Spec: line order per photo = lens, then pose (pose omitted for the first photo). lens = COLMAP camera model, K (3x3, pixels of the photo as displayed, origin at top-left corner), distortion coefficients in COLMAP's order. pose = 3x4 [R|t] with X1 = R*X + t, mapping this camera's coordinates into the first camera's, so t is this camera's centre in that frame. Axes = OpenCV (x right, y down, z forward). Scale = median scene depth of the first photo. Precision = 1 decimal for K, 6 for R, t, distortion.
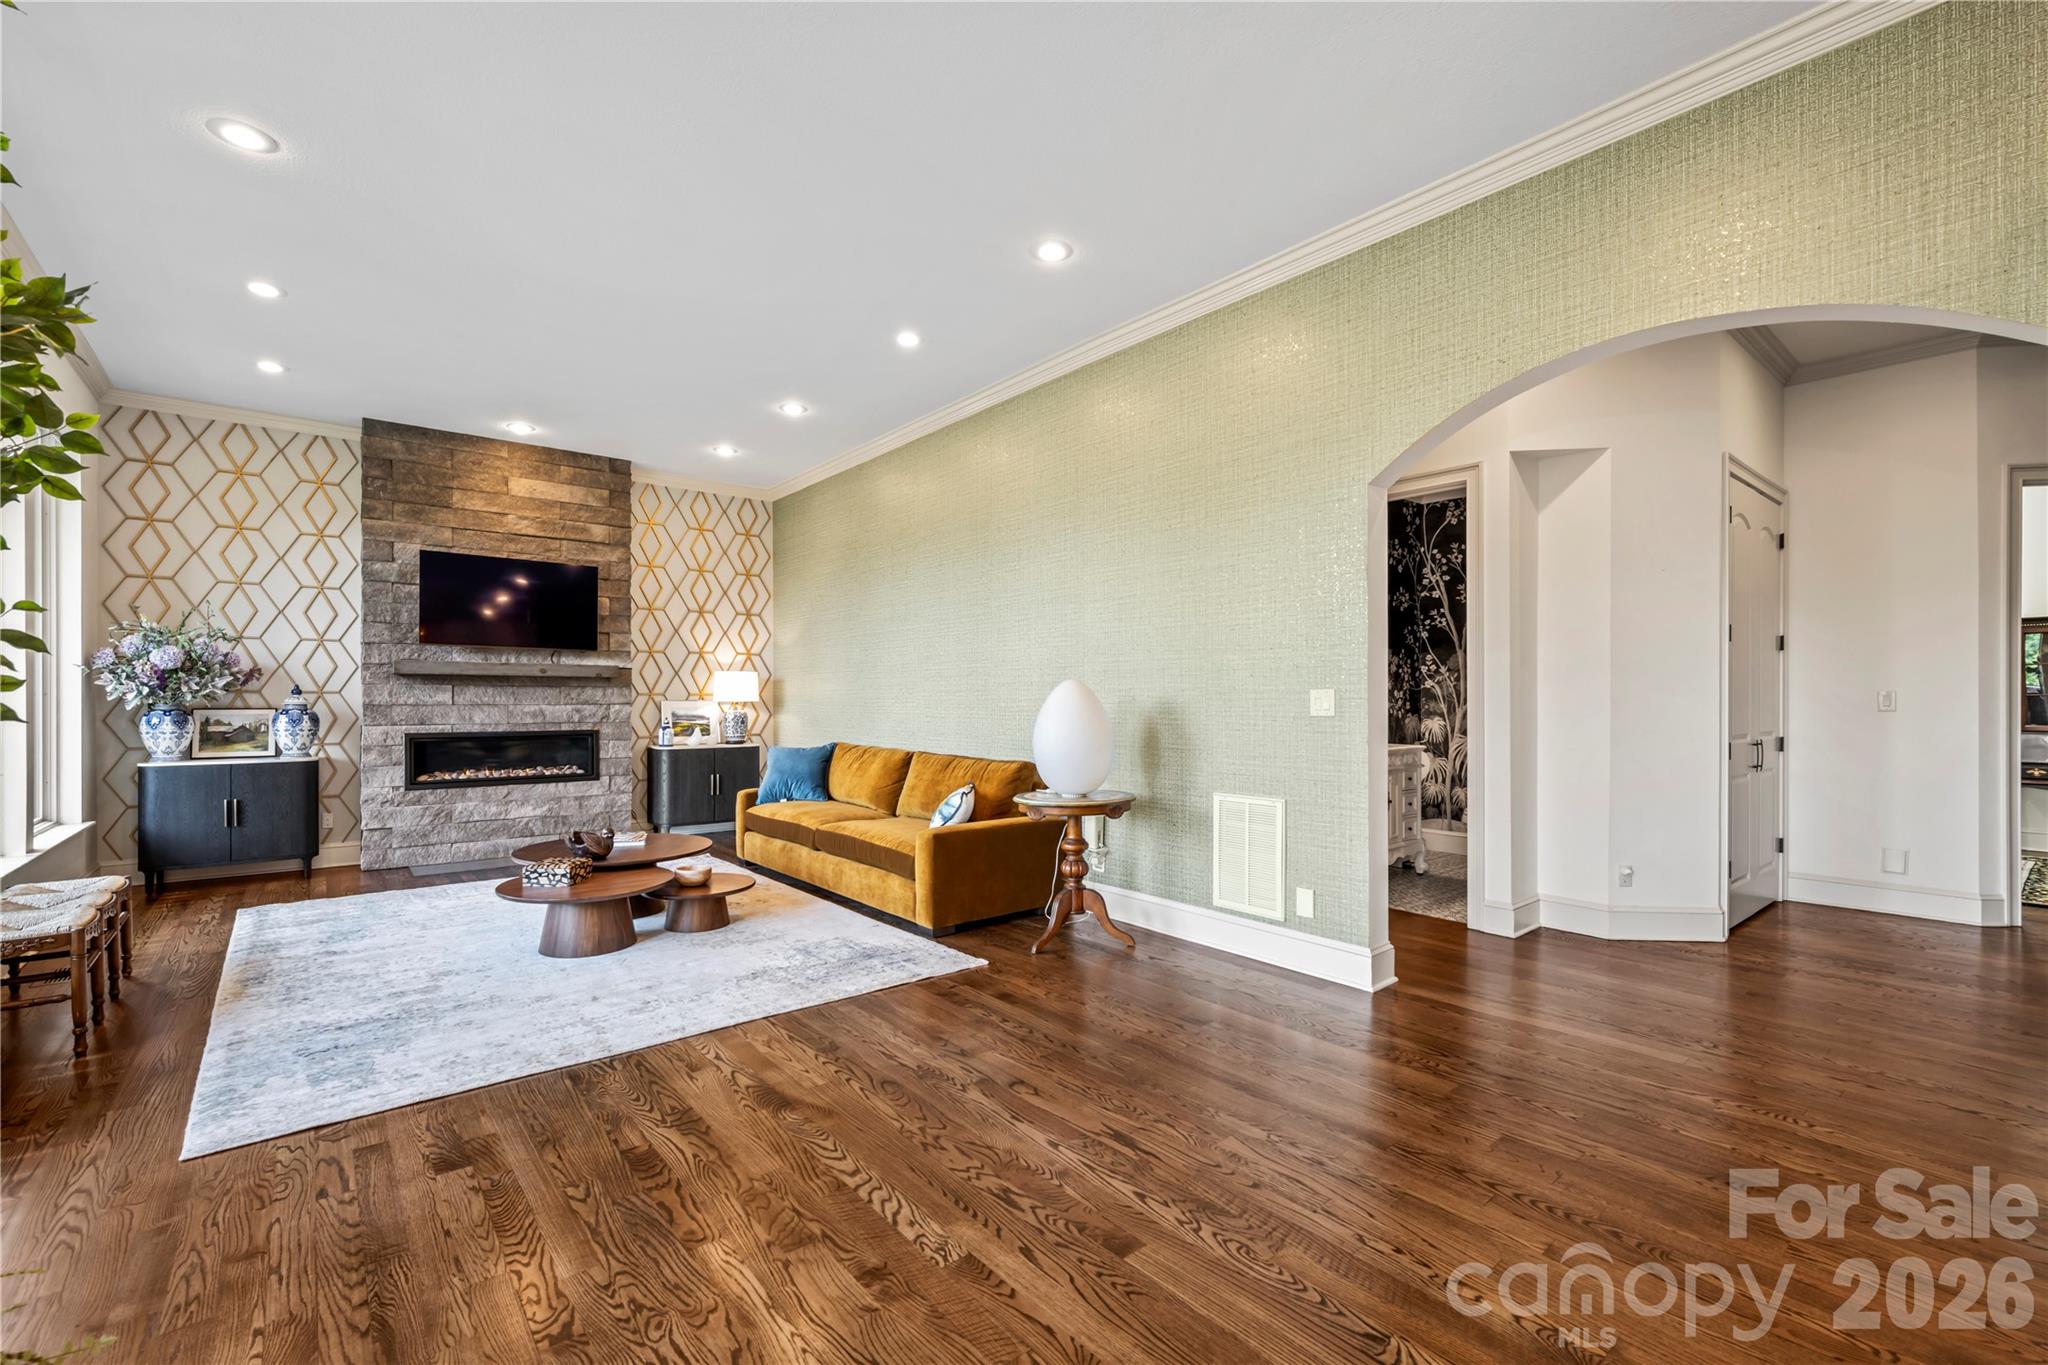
lens RADIAL K [[874.7, 0, 1030.1], [0, 874.7, 703.0], [0, 0, 1]] dist [-0.001462, -0.000164]
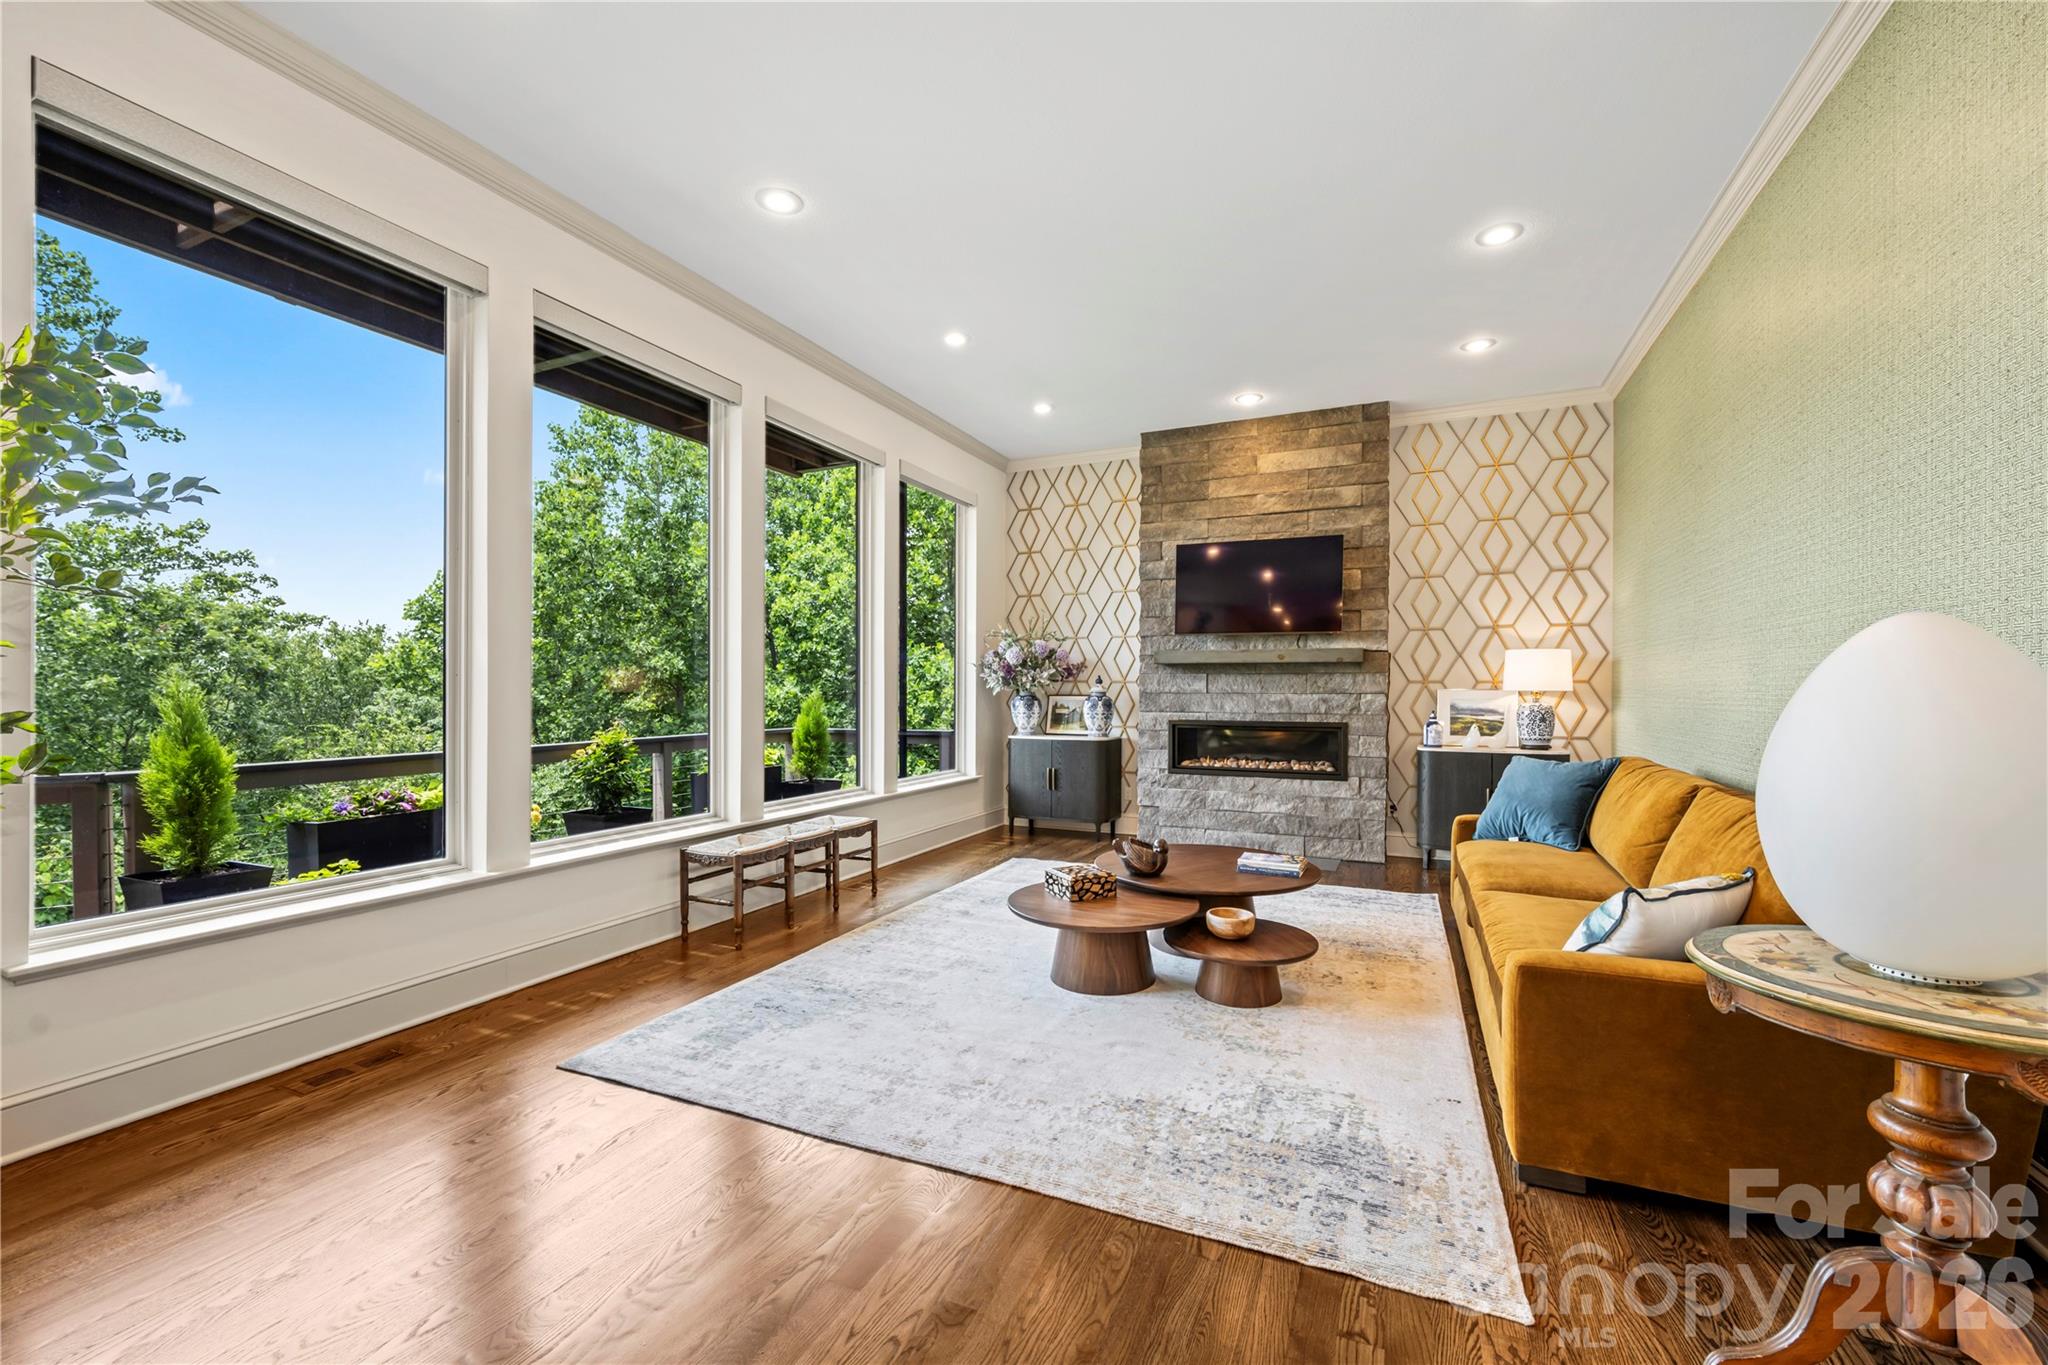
lens RADIAL K [[838.9, 0, 1026.8], [0, 838.9, 696.8], [0, 0, 1]] dist [-0.000857, -0.000056]
pose [[0.441421, 0.007248, -0.897271, 0.126042], [-0.005857, 0.999969, 0.005196, 0.002645], [0.897281, 0.002962, 0.441450, 0.393282]]
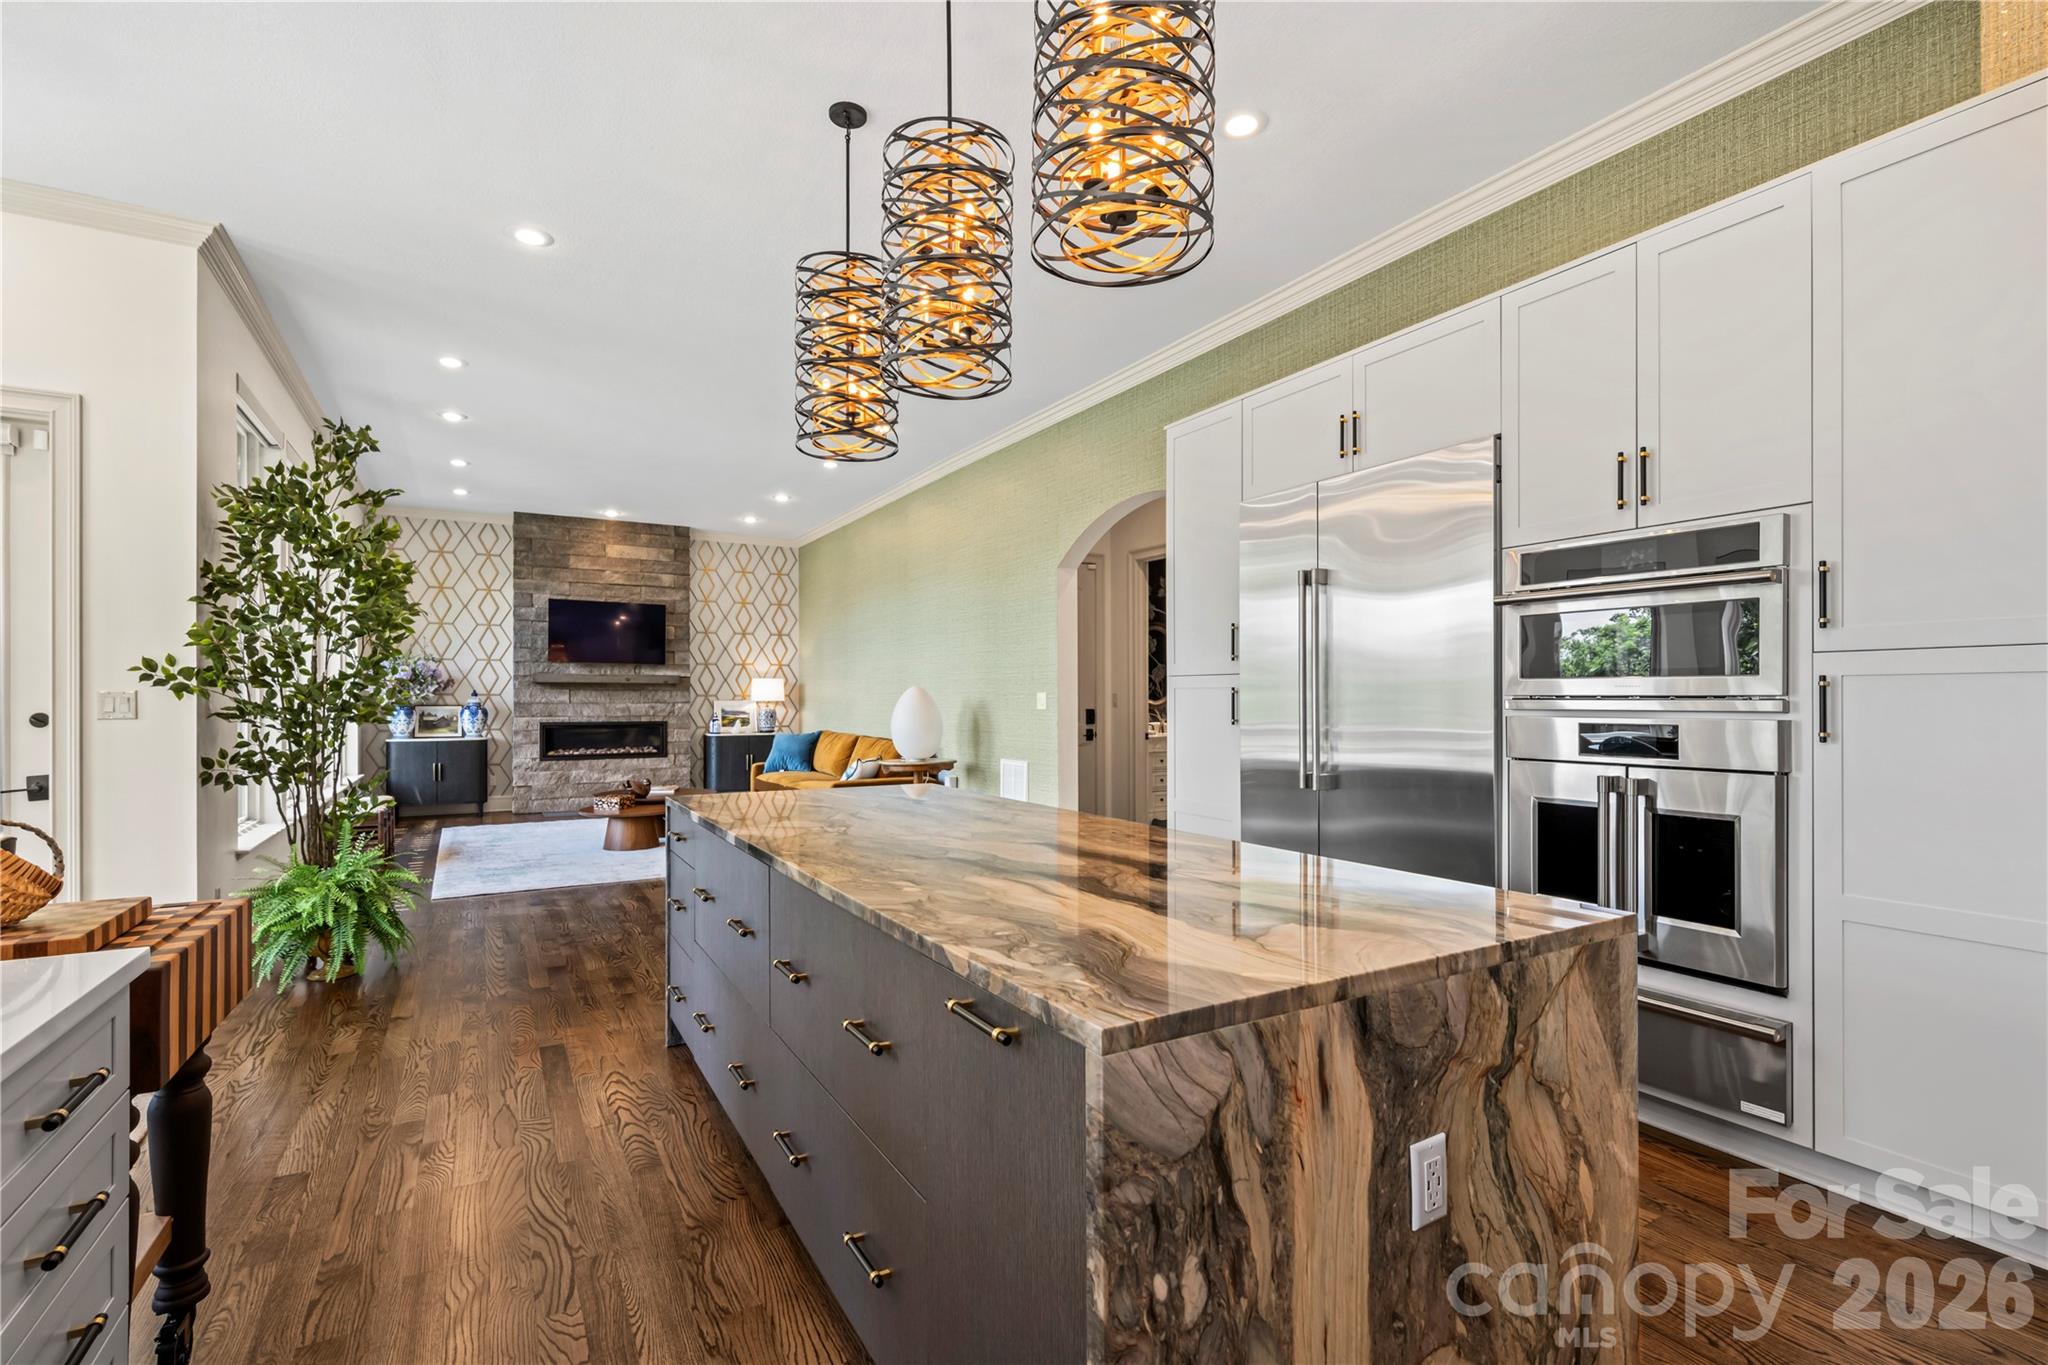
lens RADIAL K [[940.1, 0, 1026.4], [0, 940.1, 701.3], [0, 0, 1]] dist [0.001136, 0.000080]
pose [[0.986381, -0.000511, -0.164473, 0.361696], [0.000191, 0.999998, -0.001961, 0.002327], [0.164474, 0.001903, 0.986380, -0.437823]]
